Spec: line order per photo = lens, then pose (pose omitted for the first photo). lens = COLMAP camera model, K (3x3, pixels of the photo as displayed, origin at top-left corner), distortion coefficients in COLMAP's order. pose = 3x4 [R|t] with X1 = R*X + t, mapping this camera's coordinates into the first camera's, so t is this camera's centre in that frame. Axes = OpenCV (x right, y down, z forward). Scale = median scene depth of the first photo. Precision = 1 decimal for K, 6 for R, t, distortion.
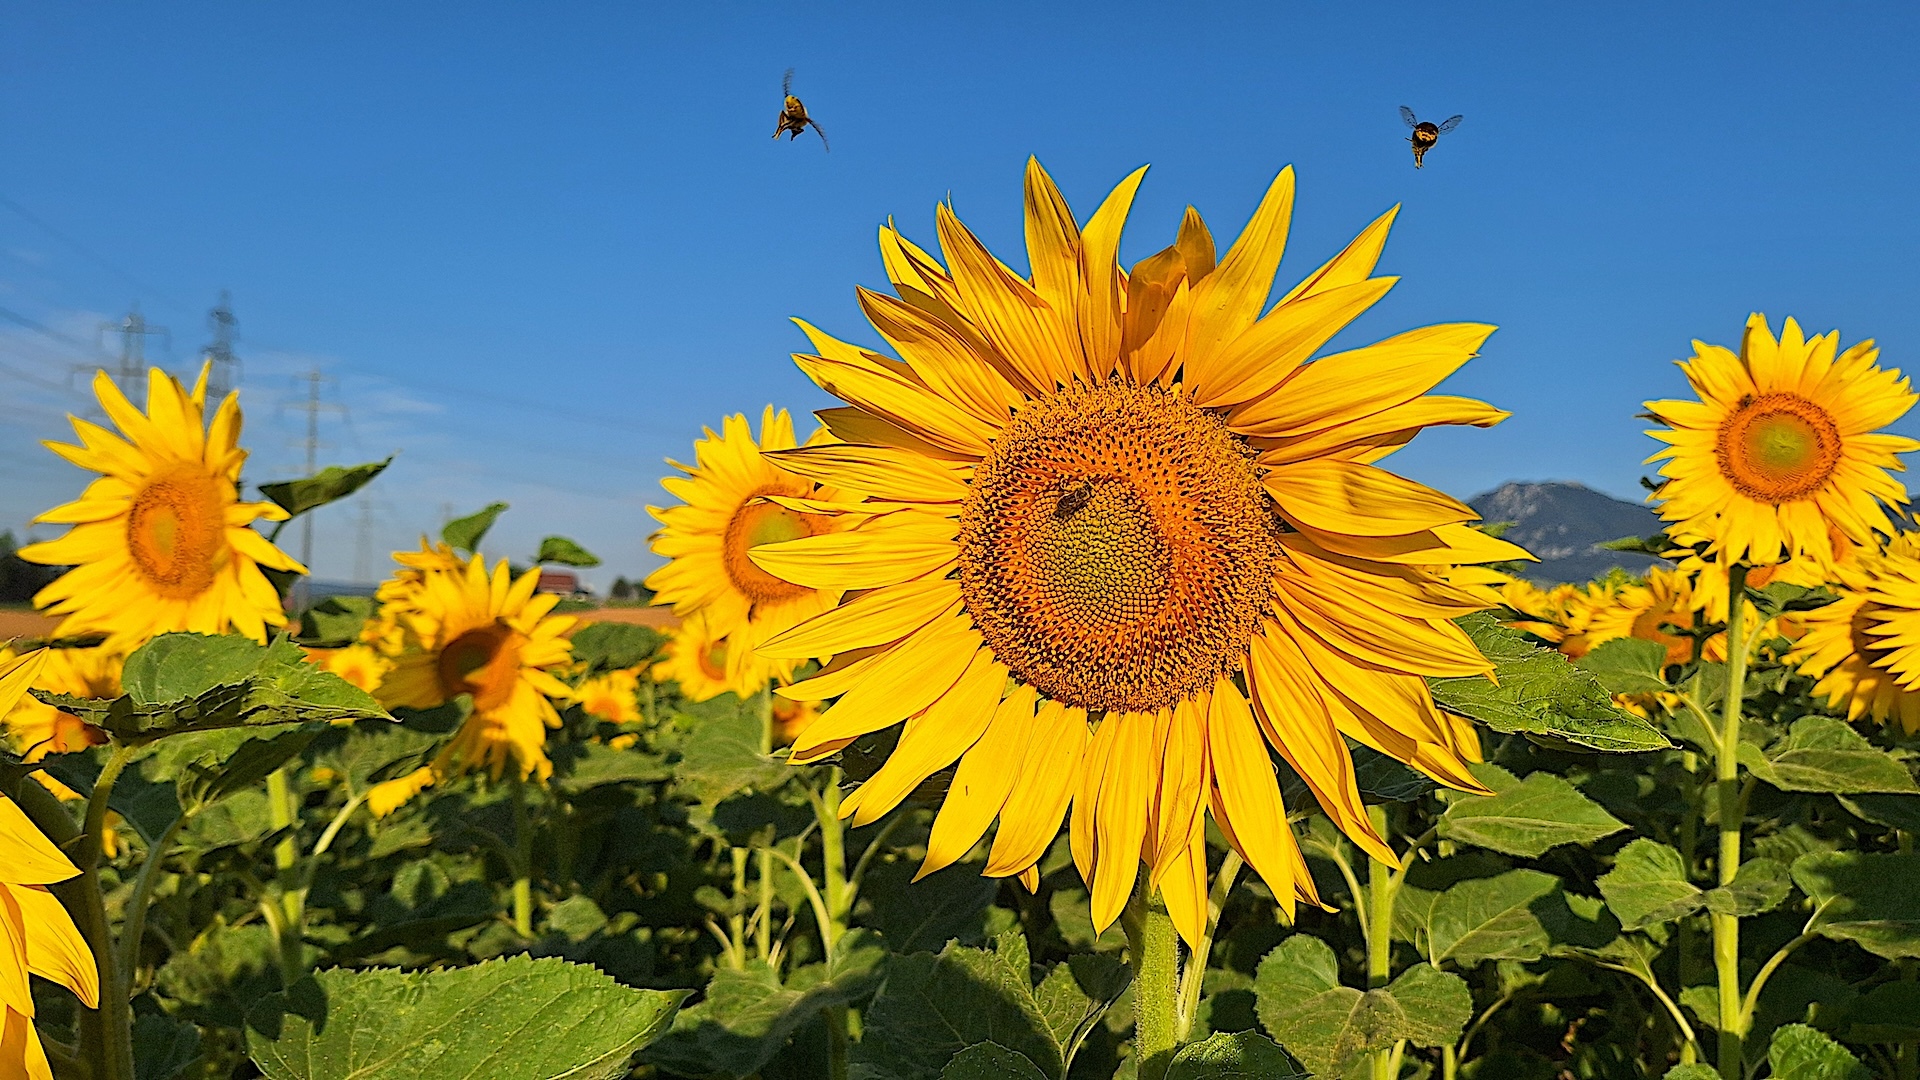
lens RADIAL K [[1329.1, 0, 964.6], [0, 1329.1, 538.4], [0, 0, 1]] dist [0.059586, -0.035300]
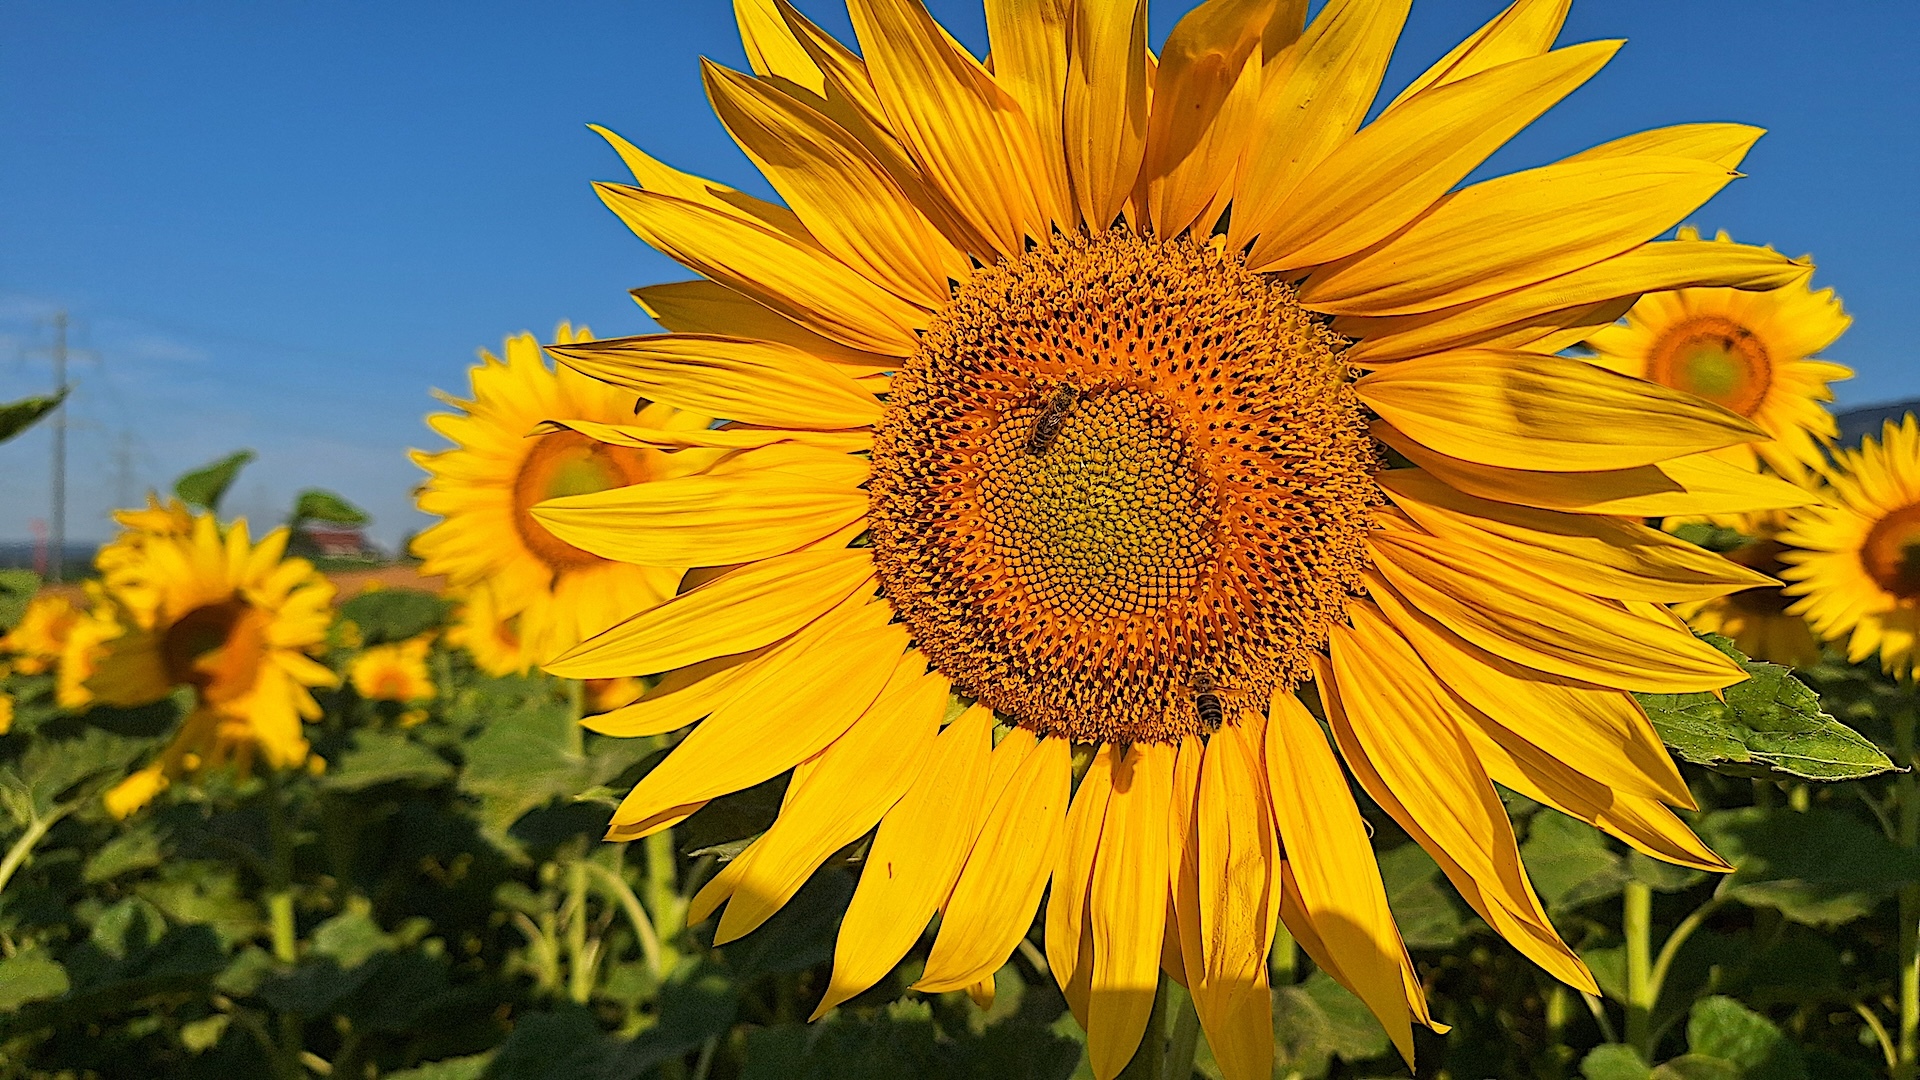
lens RADIAL K [[1329.1, 0, 956.7], [0, 1329.1, 573.5], [0, 0, 1]] dist [0.059586, -0.035300]
pose [[0.990977, -0.020120, 0.132515, -0.050683], [0.011629, 0.997847, 0.064541, 0.001824], [-0.133528, -0.062418, 0.989077, 0.363258]]
